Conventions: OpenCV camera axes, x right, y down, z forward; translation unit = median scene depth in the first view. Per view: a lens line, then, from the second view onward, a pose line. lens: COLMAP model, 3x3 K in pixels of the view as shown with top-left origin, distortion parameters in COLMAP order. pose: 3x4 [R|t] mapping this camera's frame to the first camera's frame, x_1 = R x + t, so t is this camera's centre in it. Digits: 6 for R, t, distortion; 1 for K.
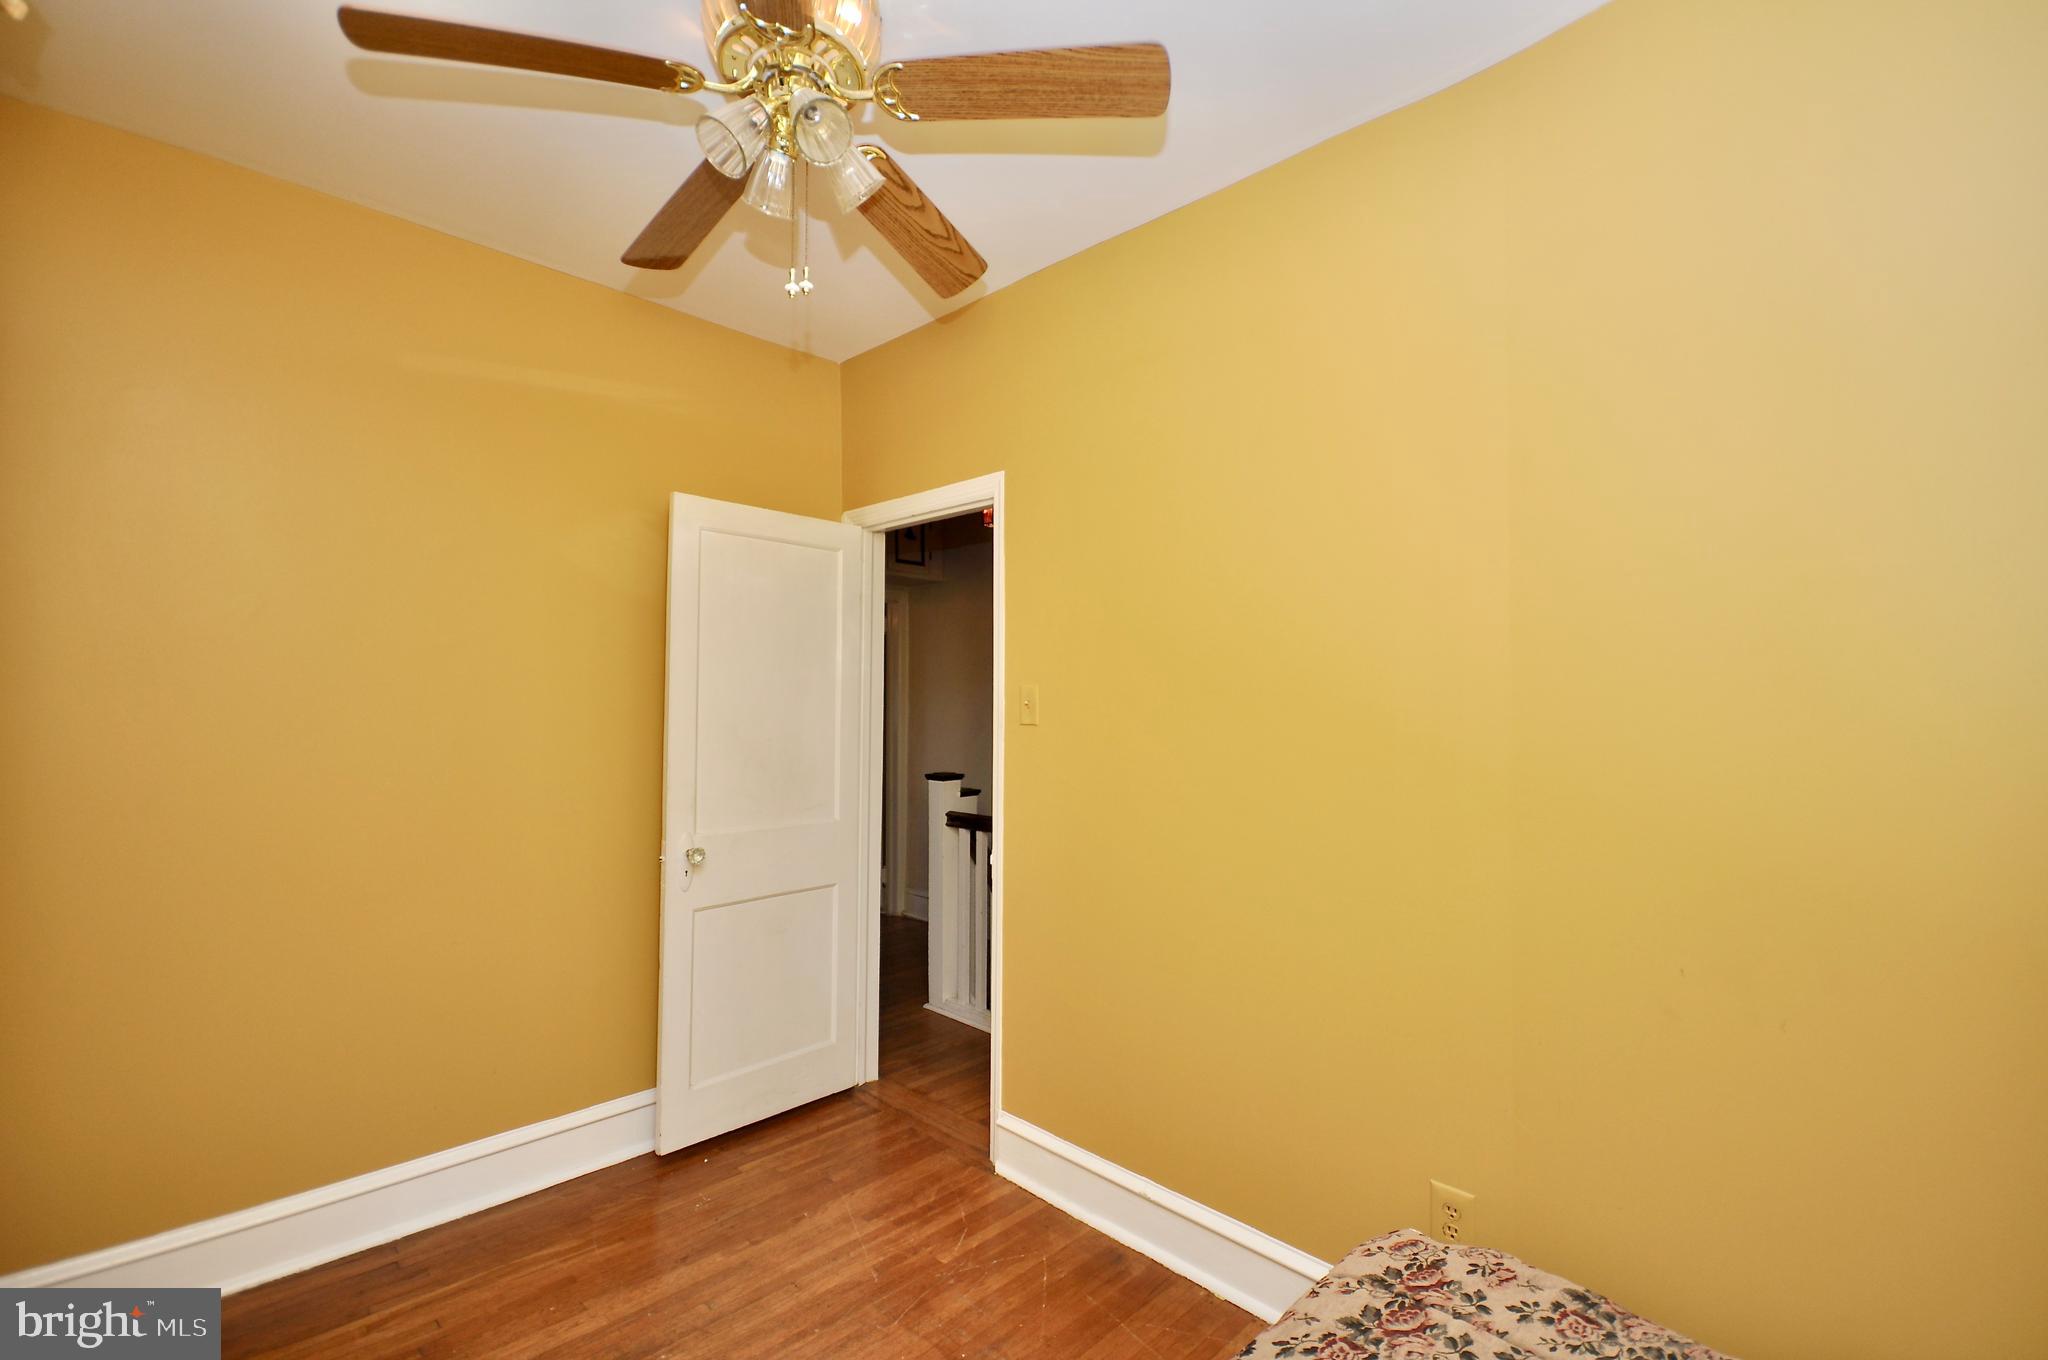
lens RADIAL K [[901.9, 0, 1017.6], [0, 901.9, 674.3], [0, 0, 1]] dist [0.011272, -0.011522]
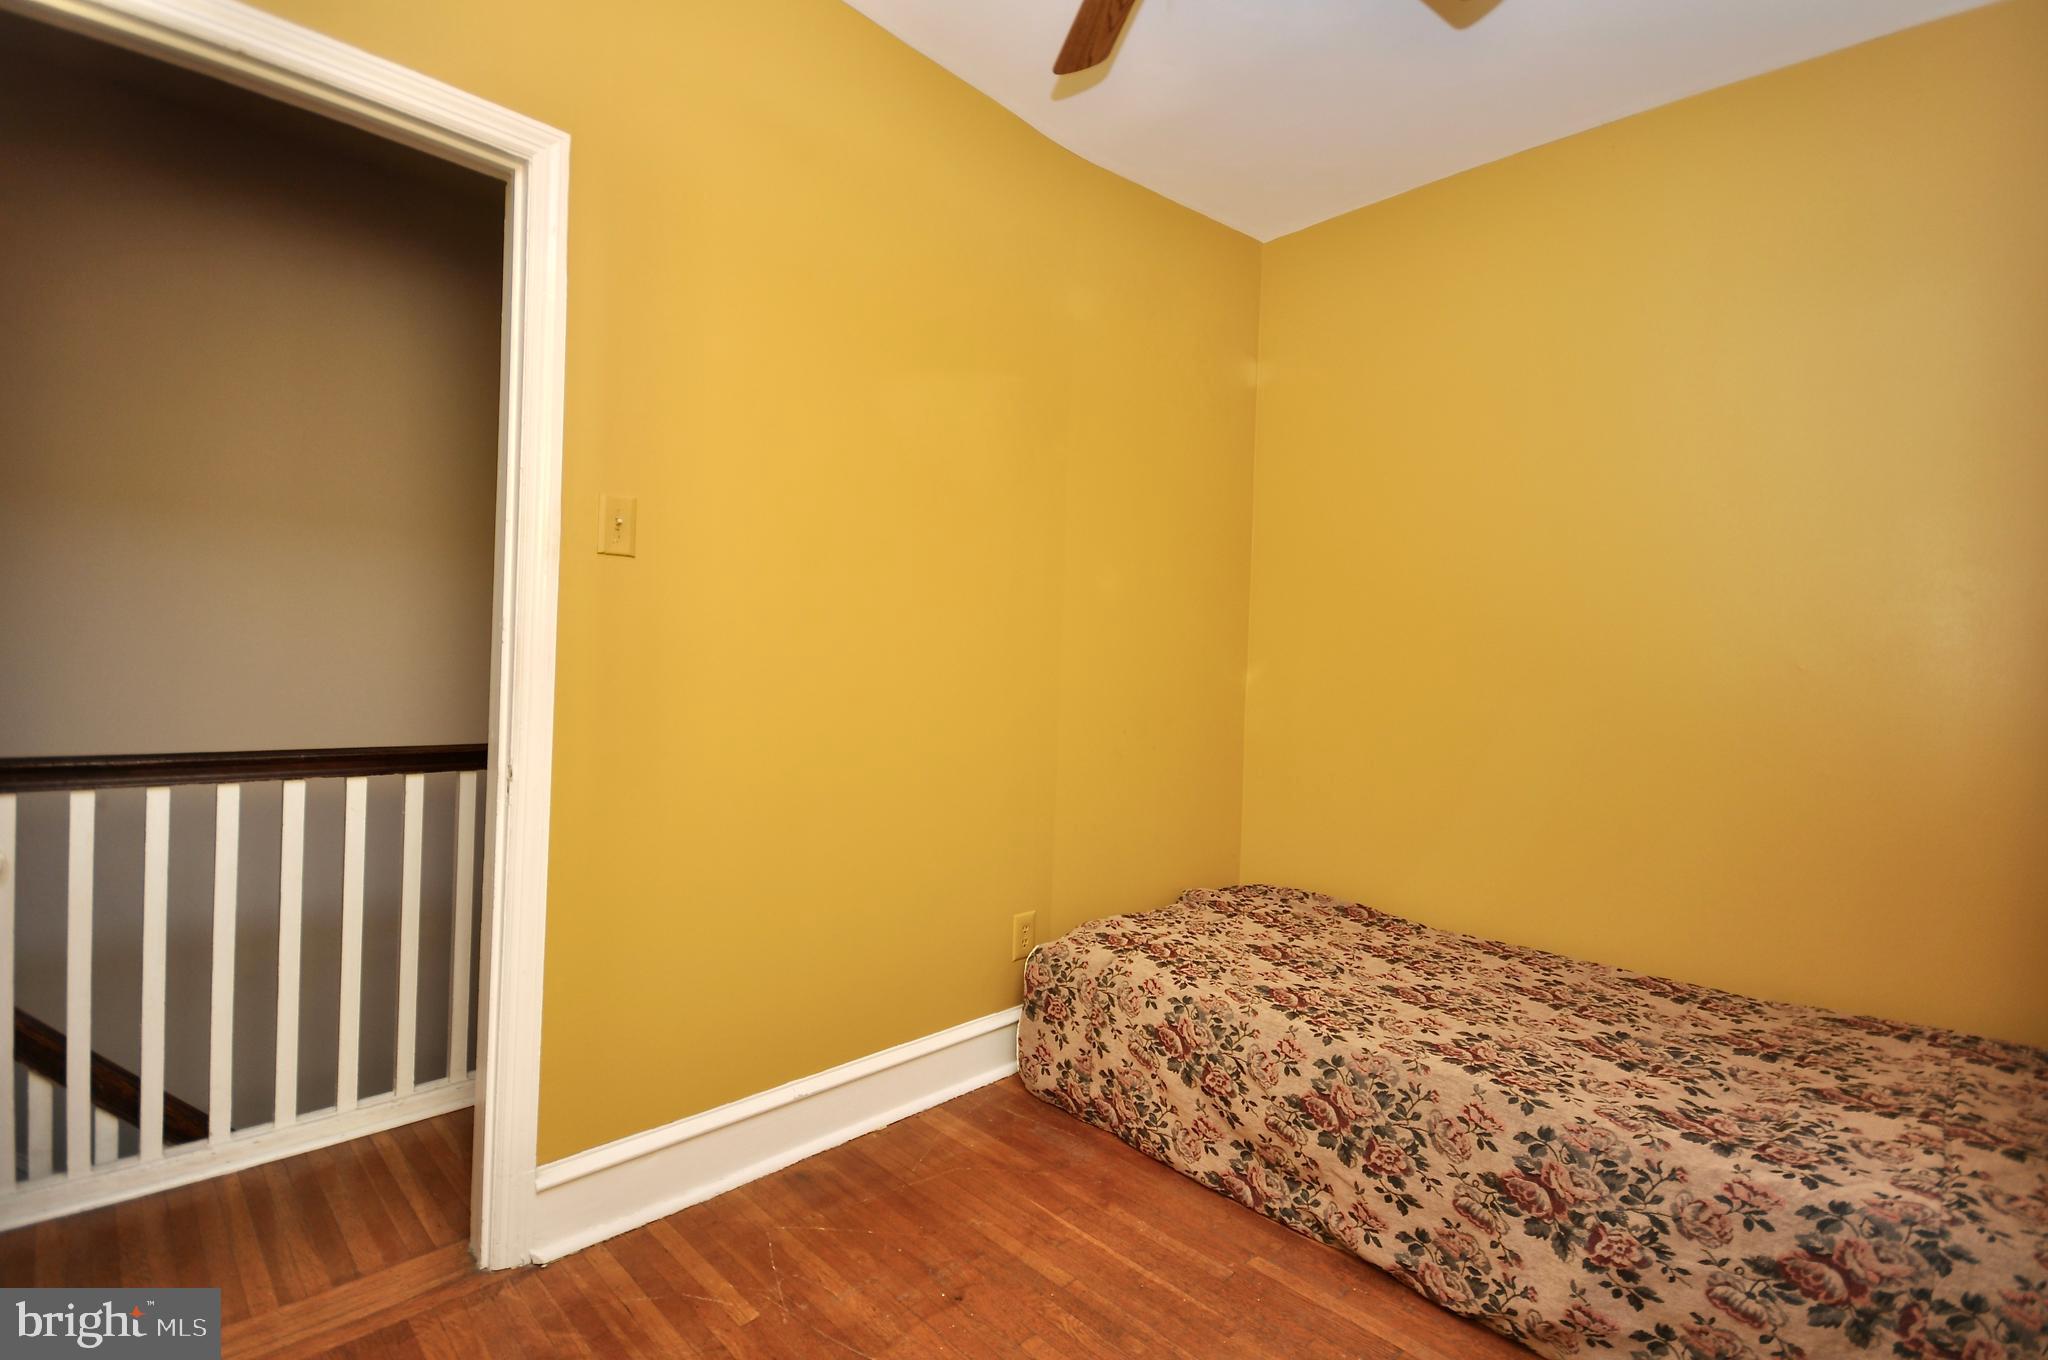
lens RADIAL K [[901.9, 0, 1017.6], [0, 901.9, 674.3], [0, 0, 1]] dist [0.011272, -0.011522]
pose [[-0.016227, 0.004227, 0.999859, -0.799707], [-0.063843, 0.997946, -0.005255, 0.156018], [-0.997828, -0.063919, -0.015924, 0.867291]]
